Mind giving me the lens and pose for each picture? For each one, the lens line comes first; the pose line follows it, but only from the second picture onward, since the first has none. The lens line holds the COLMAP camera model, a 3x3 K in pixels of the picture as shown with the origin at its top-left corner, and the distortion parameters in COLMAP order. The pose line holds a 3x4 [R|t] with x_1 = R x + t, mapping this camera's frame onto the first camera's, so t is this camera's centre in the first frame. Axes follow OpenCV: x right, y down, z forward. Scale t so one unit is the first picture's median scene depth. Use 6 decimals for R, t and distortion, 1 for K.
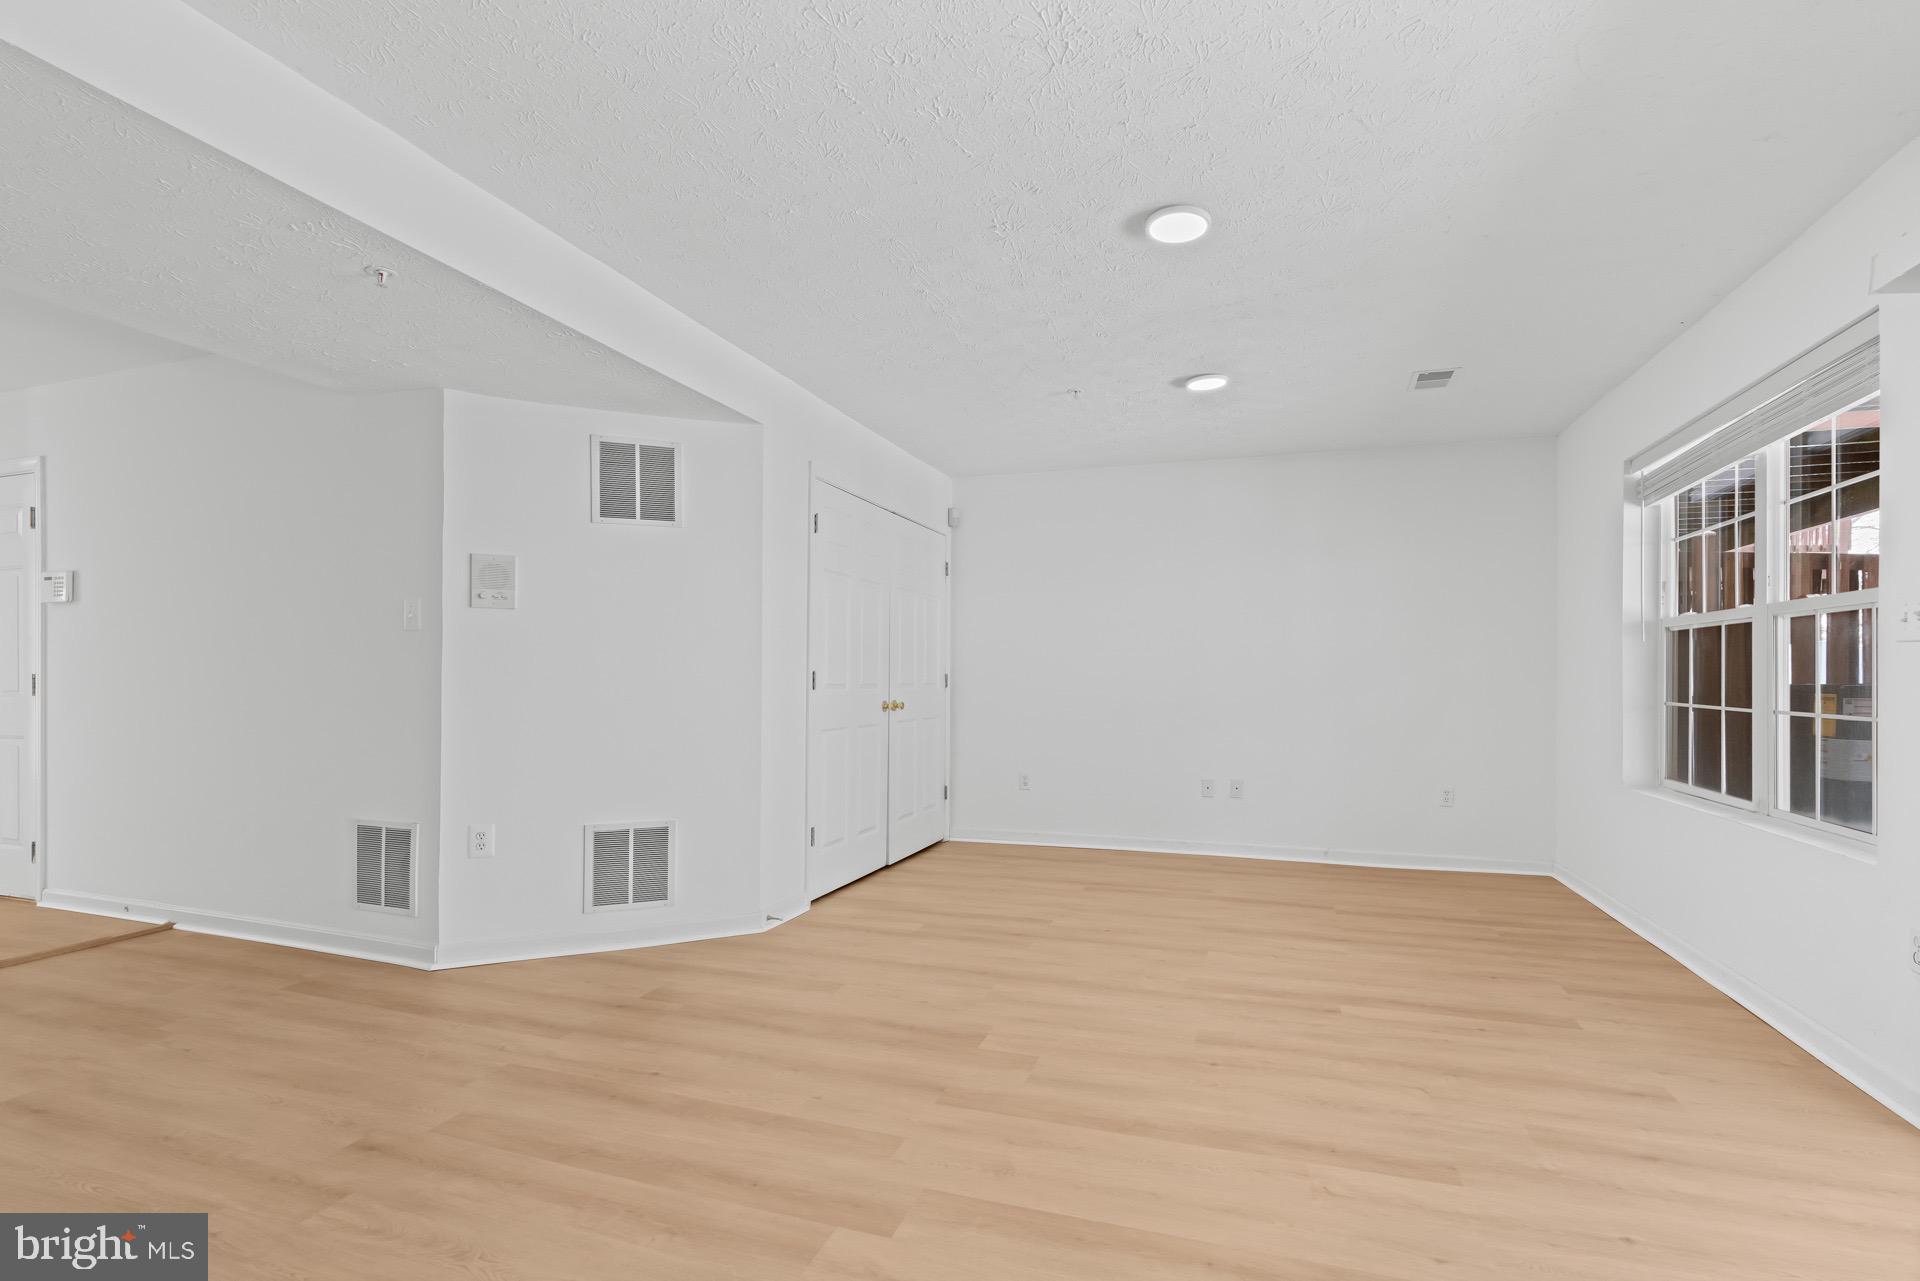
lens RADIAL K [[903.1, 0, 972.0], [0, 903.1, 671.2], [0, 0, 1]] dist [-0.011143, 0.000859]
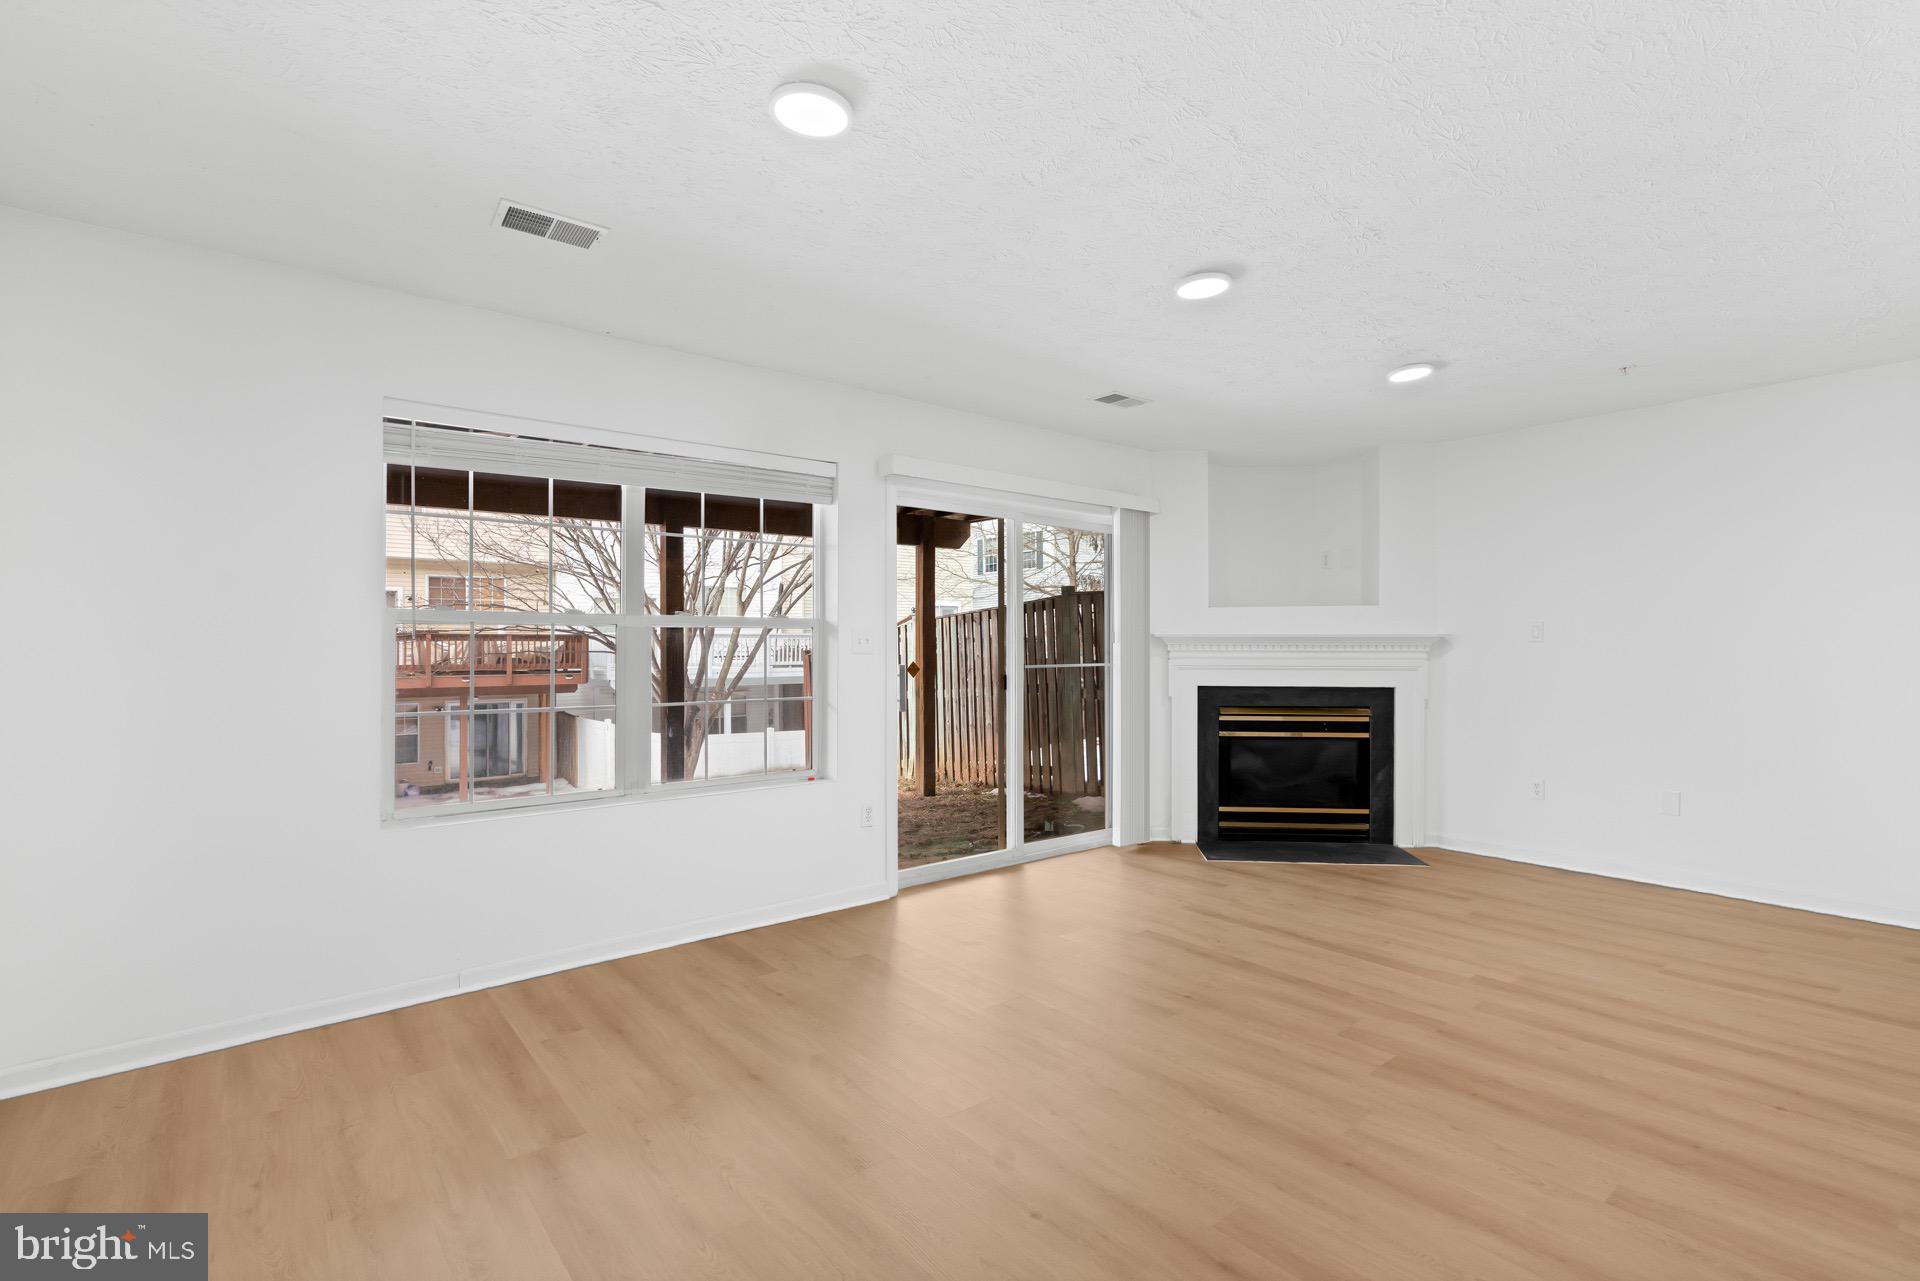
lens RADIAL K [[879.1, 0, 960.0], [0, 879.1, 640.5], [0, 0, 1]] dist [0.014923, 0.000393]
pose [[-0.841552, -0.000109, 0.540176, -0.088391], [-0.008558, 0.999877, -0.013131, -0.026910], [-0.540108, -0.015674, -0.841450, 1.557251]]
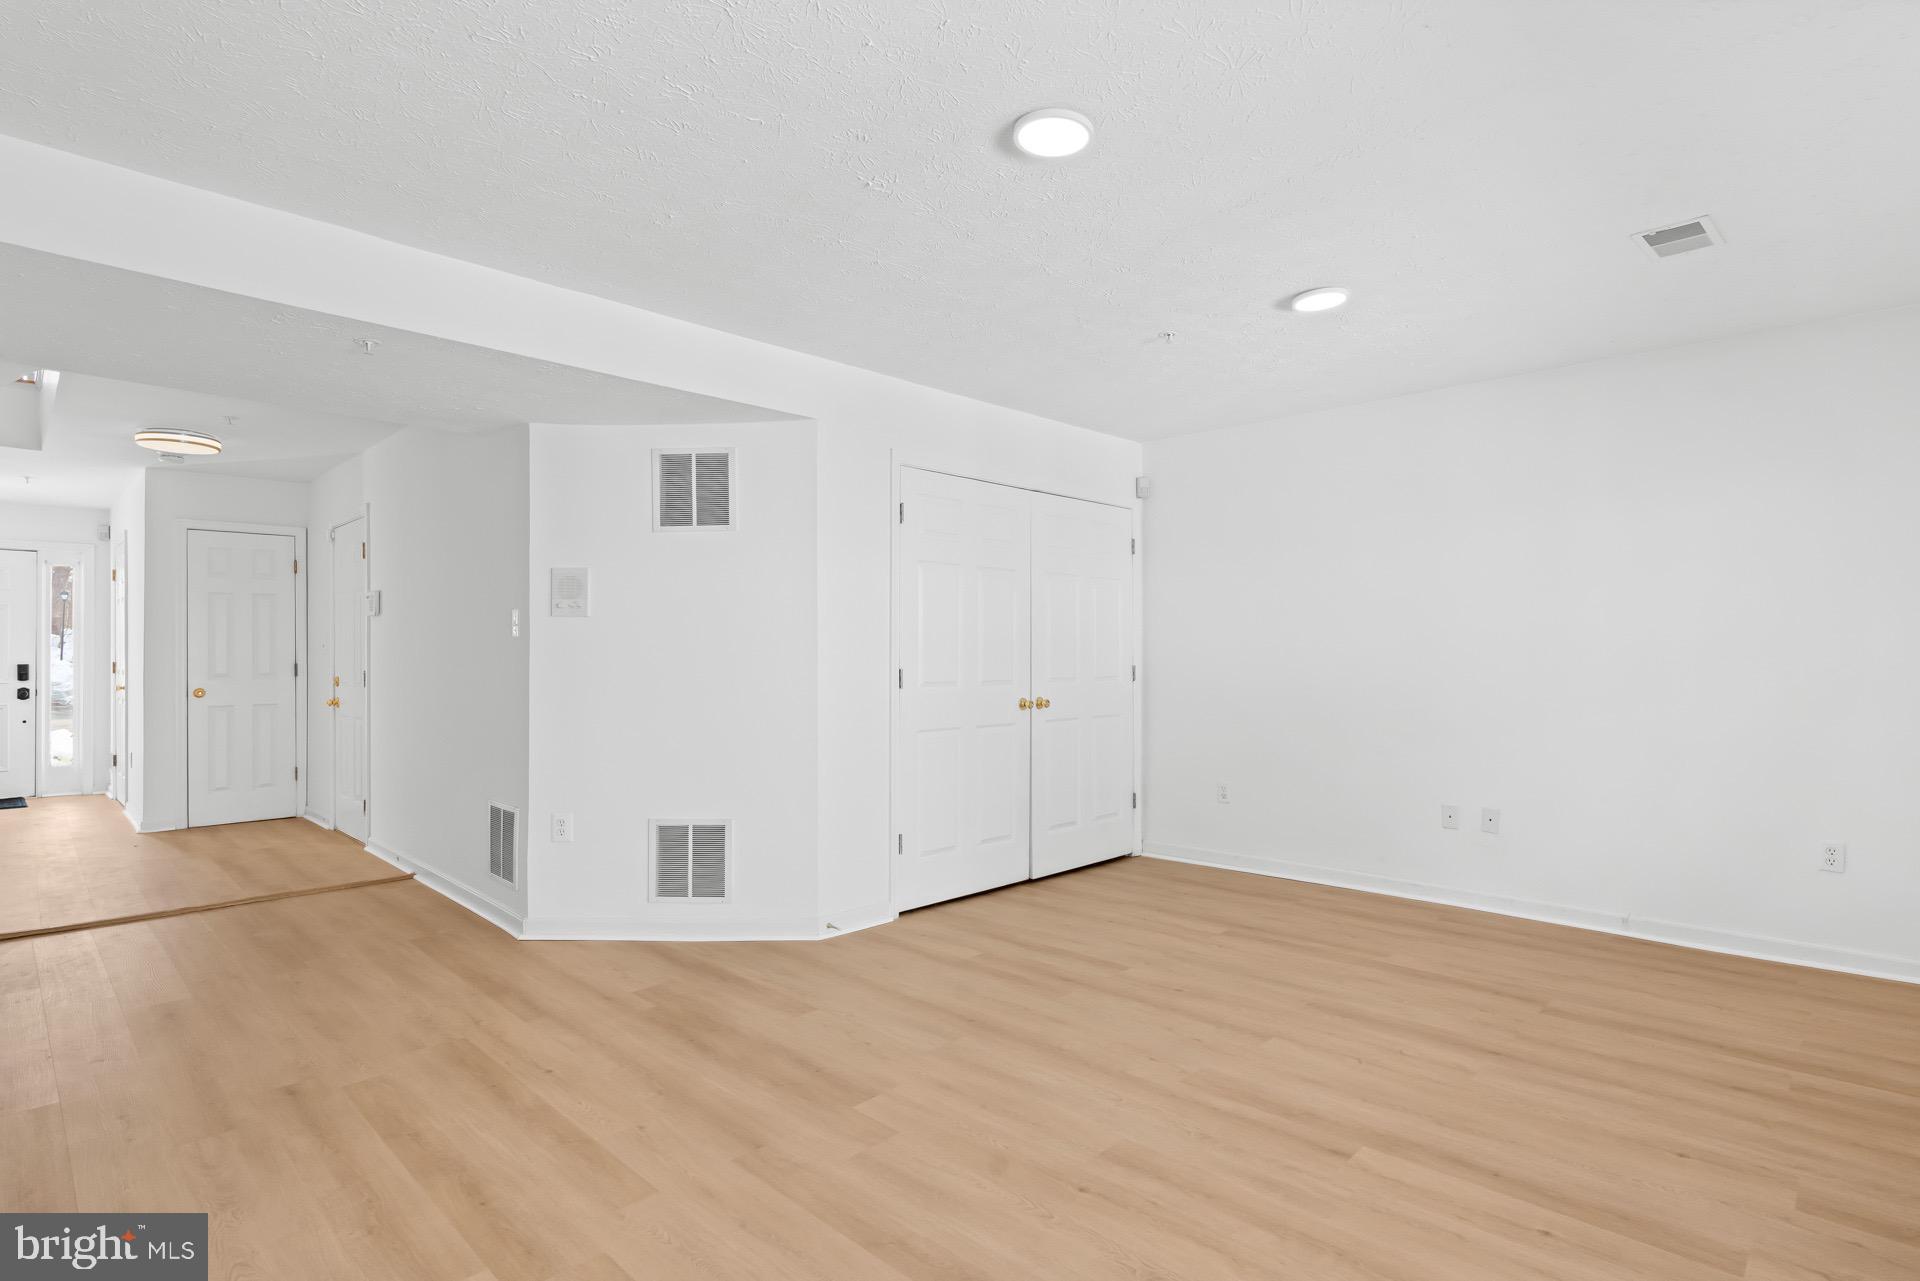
lens RADIAL K [[958.5, 0, 960.0], [0, 958.5, 640.5], [0, 0, 1]] dist [-0.006366, 0.000269]
pose [[0.900609, -0.010744, -0.434498, 0.379105], [0.007589, 0.999931, -0.008996, -0.024563], [0.434565, 0.004804, 0.900628, 0.142021]]
